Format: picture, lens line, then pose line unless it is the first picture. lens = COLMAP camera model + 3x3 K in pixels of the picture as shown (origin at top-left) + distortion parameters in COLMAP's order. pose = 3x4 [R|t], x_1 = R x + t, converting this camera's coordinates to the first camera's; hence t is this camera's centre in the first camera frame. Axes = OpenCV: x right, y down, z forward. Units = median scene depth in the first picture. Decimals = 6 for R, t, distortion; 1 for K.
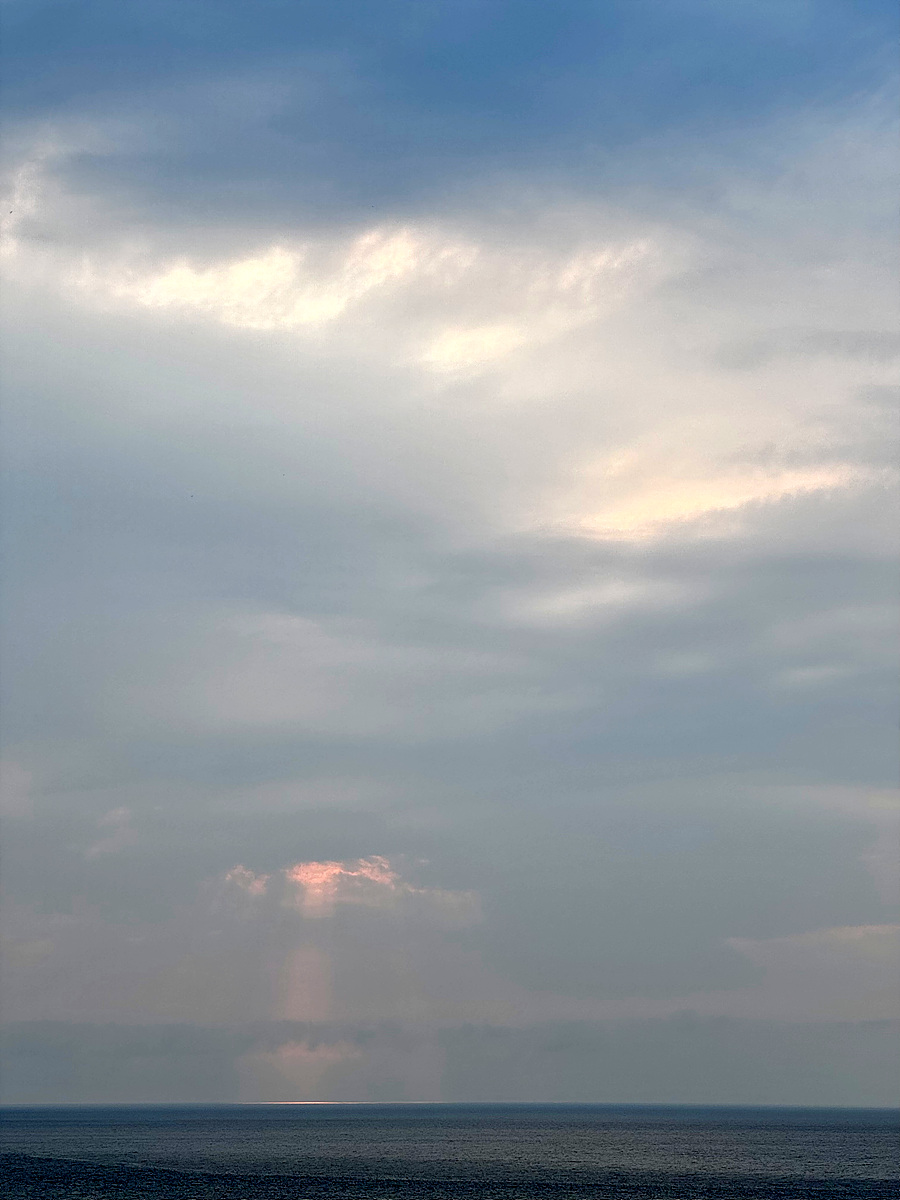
lens RADIAL K [[2775.6, 0, 454.4], [0, 2775.6, 608.7], [0, 0, 1]] dist [0.322169, 0.000000]
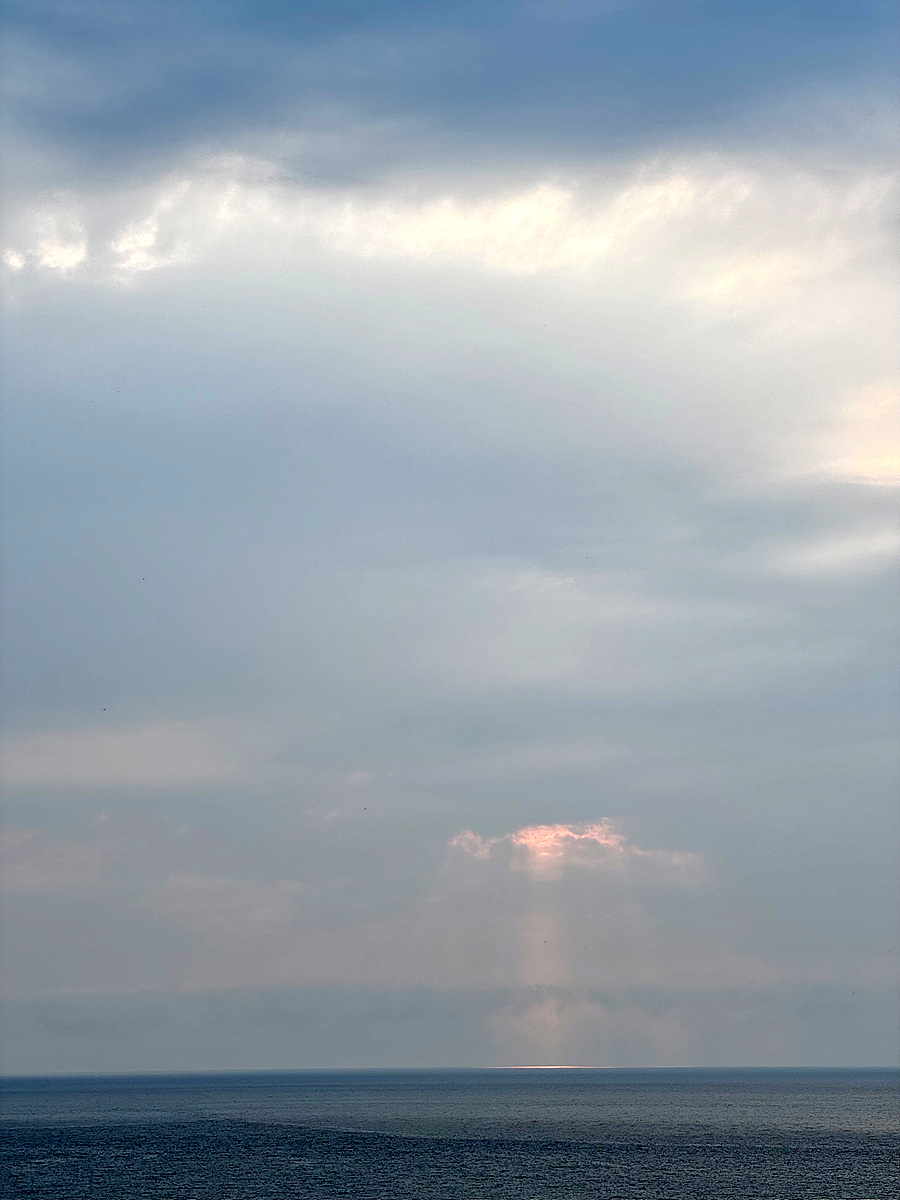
lens RADIAL K [[2775.6, 0, 441.0], [0, 2775.6, 633.0], [0, 0, 1]] dist [0.322169, 0.000000]
pose [[0.997487, -0.022234, -0.067267, -0.022732], [0.023601, 0.999529, 0.019602, 0.003269], [0.066800, -0.021141, 0.997542, 0.018699]]
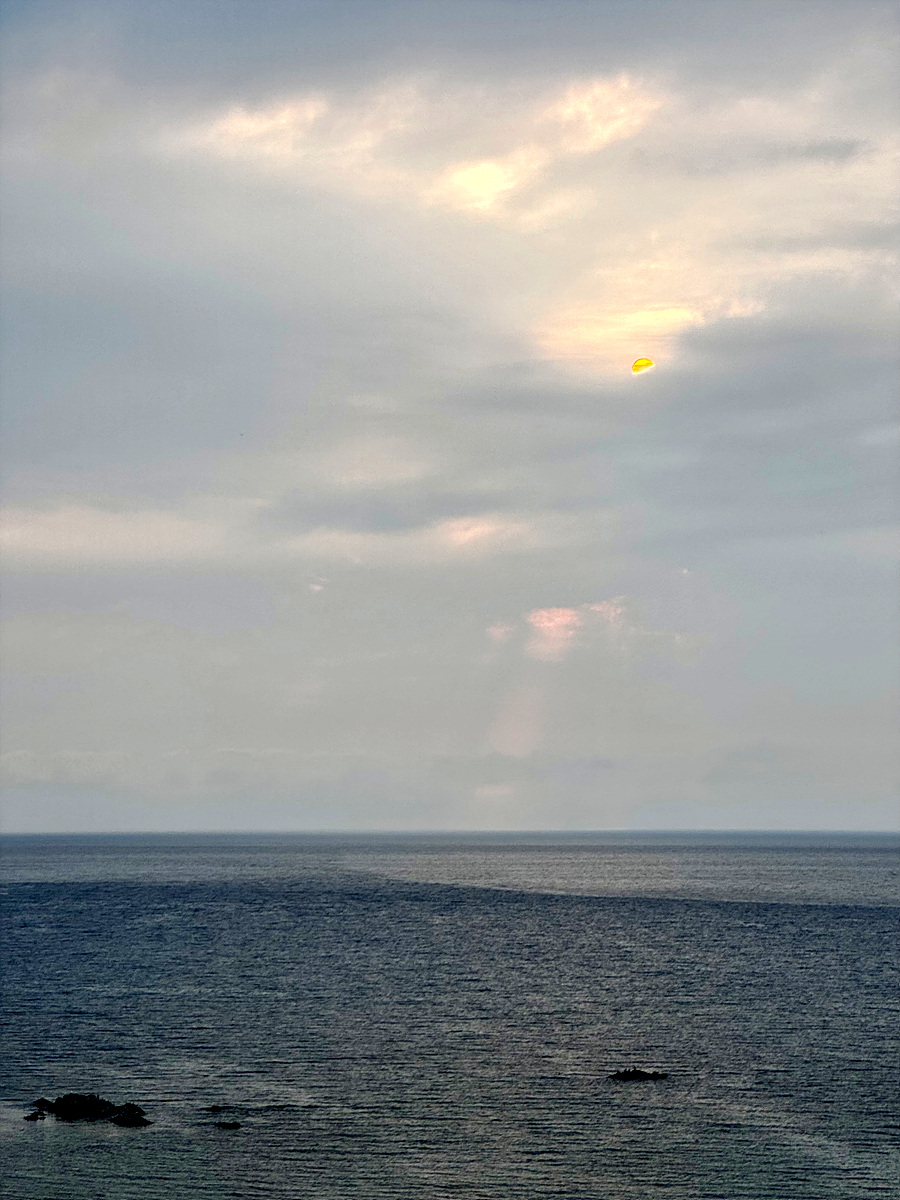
lens RADIAL K [[2775.6, 0, 450.3], [0, 2775.6, 595.2], [0, 0, 1]] dist [0.322169, 0.000000]
pose [[0.988108, -0.020264, -0.152421, 0.103748], [0.033941, 0.995571, 0.087669, -0.012933], [0.149970, -0.091800, 0.984420, -0.073102]]
